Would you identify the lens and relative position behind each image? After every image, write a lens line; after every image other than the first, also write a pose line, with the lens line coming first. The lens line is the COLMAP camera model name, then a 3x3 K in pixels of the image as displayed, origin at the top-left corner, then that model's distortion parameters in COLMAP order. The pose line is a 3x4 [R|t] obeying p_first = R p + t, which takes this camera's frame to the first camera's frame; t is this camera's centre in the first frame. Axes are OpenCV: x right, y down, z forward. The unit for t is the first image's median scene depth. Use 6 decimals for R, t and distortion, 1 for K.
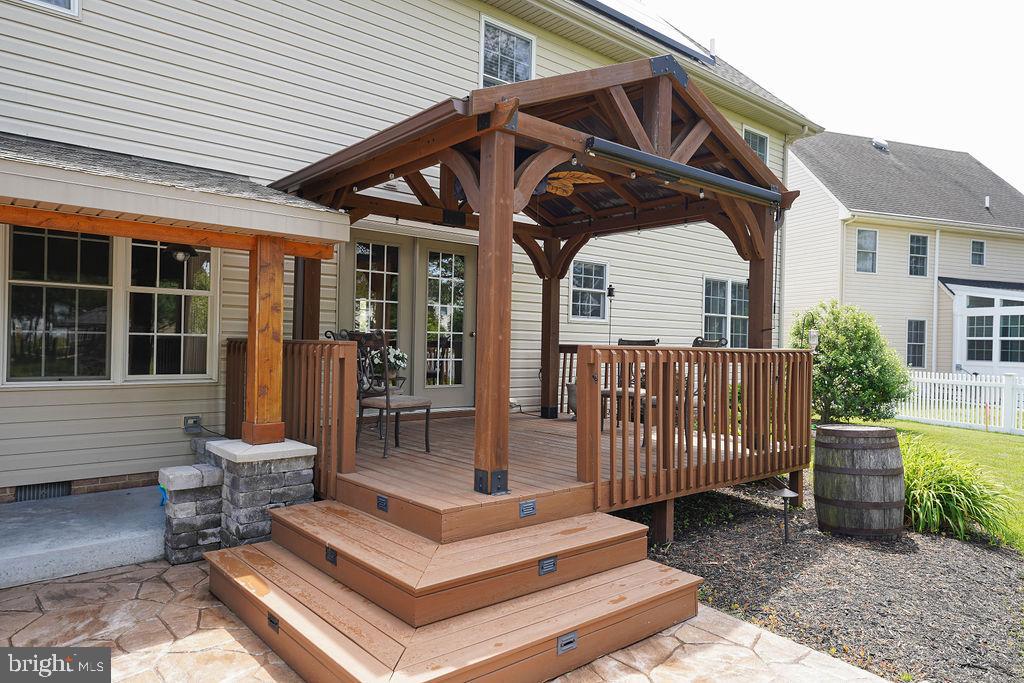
lens RADIAL K [[664.6, 0, 512.0], [0, 664.6, 341.5], [0, 0, 1]] dist [0.020873, -0.002206]
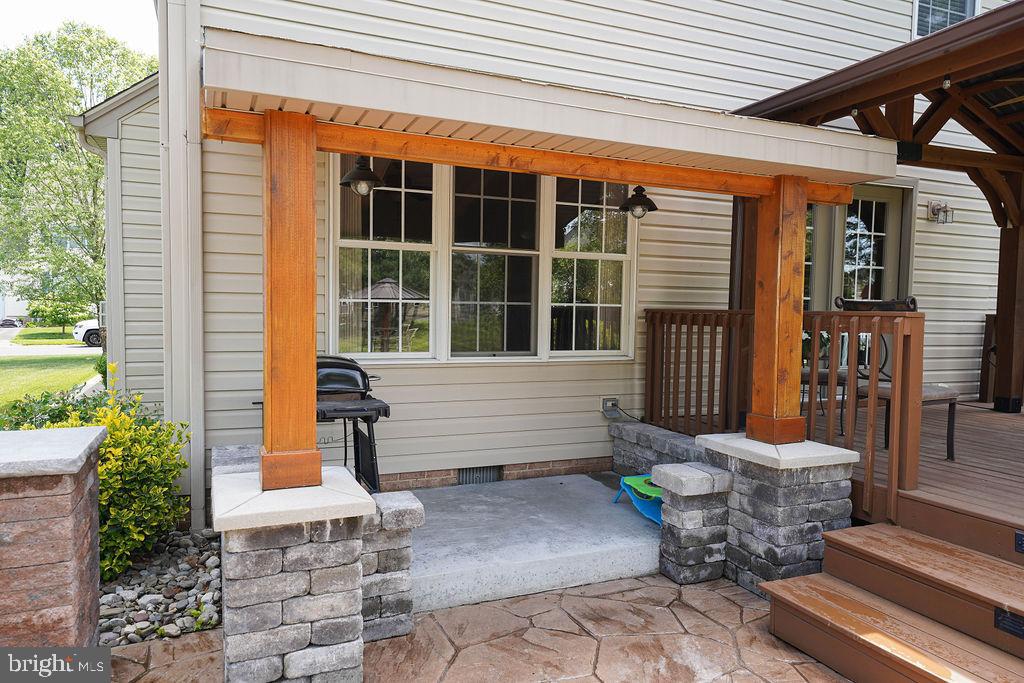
lens RADIAL K [[690.9, 0, 512.0], [0, 690.9, 341.5], [0, 0, 1]] dist [0.019978, -0.001046]
pose [[0.952598, 0.009373, -0.304088, -0.335015], [0.004106, 0.999038, 0.043657, -0.002725], [0.304205, -0.042836, 0.951643, 0.102093]]
